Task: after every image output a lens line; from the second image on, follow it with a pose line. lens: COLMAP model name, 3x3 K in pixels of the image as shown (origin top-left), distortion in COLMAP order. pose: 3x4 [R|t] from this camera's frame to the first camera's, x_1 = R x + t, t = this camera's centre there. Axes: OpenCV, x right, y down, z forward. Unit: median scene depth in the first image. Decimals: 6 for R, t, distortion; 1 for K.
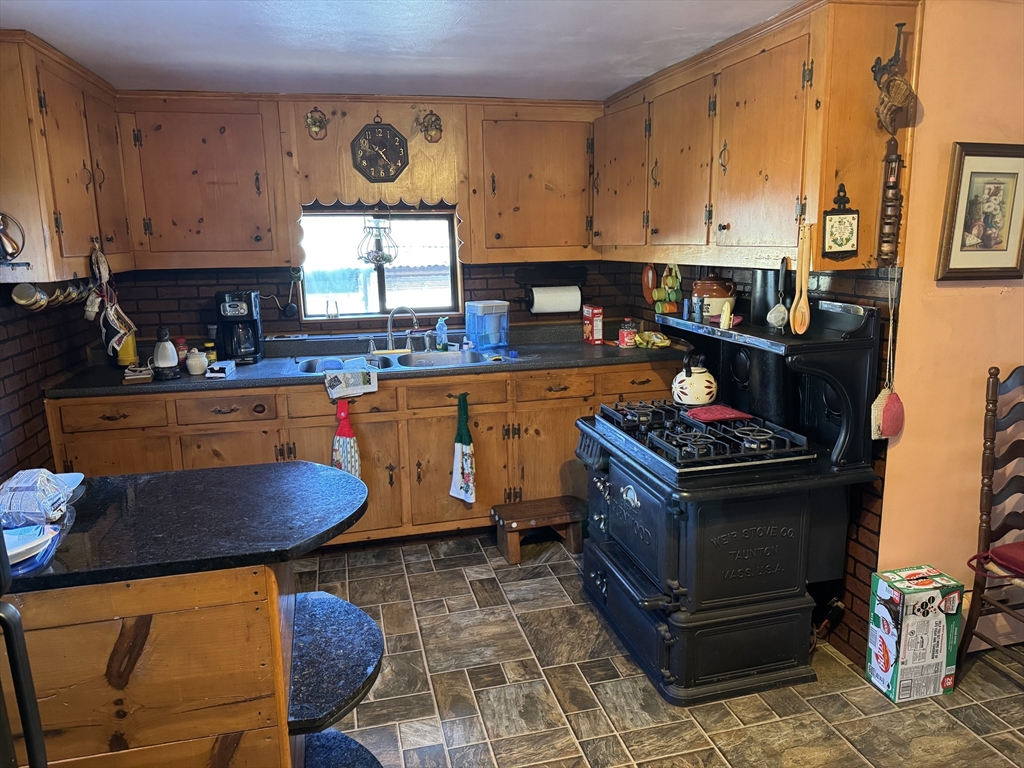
lens RADIAL K [[716.7, 0, 537.9], [0, 716.7, 389.1], [0, 0, 1]] dist [-0.006002, -0.003736]
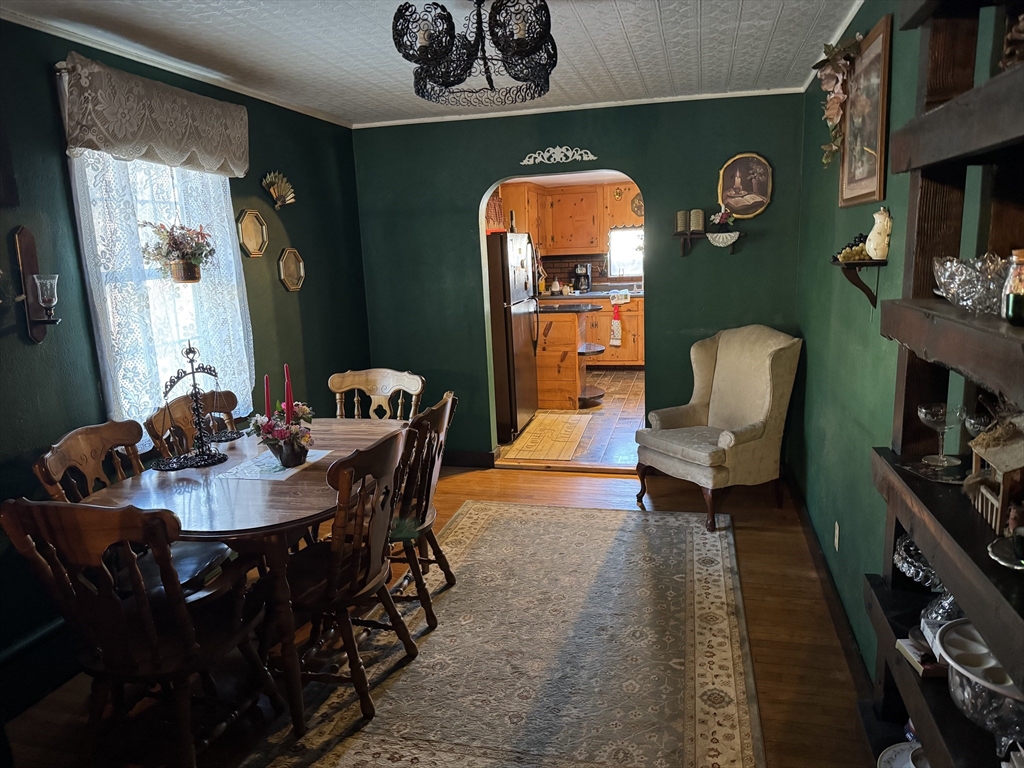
lens RADIAL K [[714.7, 0, 512.0], [0, 714.7, 384.0], [0, 0, 1]] dist [0.002545, -0.000524]
pose [[0.865154, 0.076402, -0.495652, 0.102210], [-0.076124, 0.996882, 0.020790, 0.040045], [0.495695, 0.019745, 0.868272, -0.206056]]
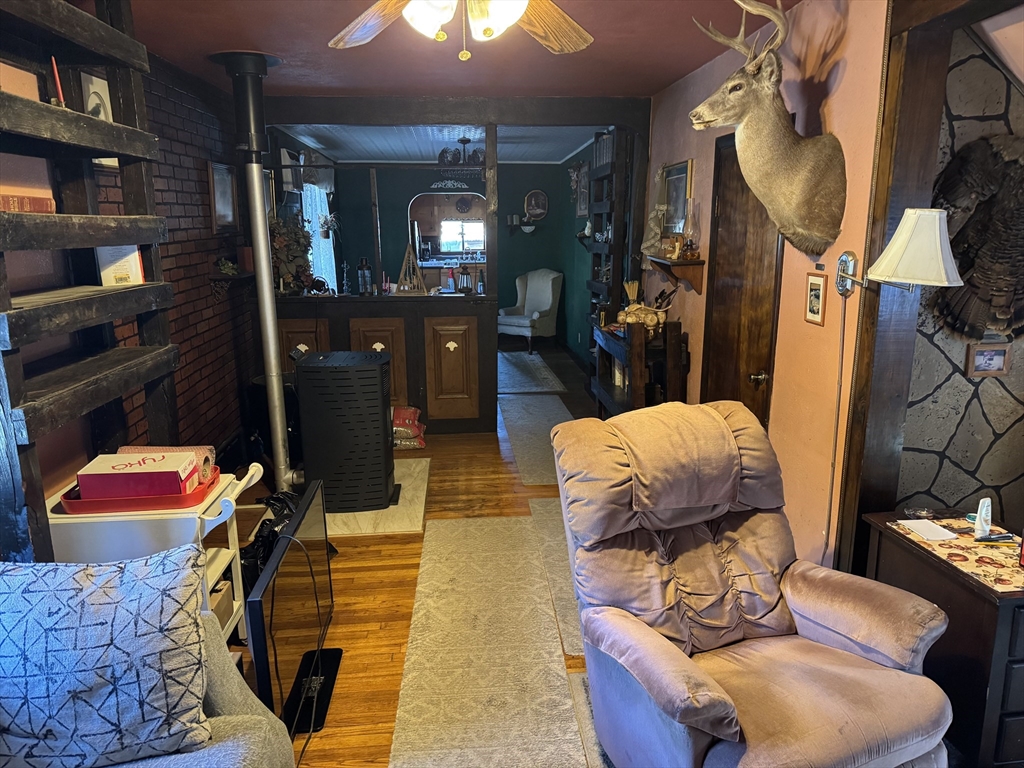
lens RADIAL K [[716.7, 0, 537.9], [0, 716.7, 389.1], [0, 0, 1]] dist [-0.006002, -0.003736]
pose [[0.987734, 0.043942, -0.149837, 0.126837], [-0.041721, 0.998968, 0.017930, 0.089384], [0.150471, -0.011459, 0.988548, -0.438936]]
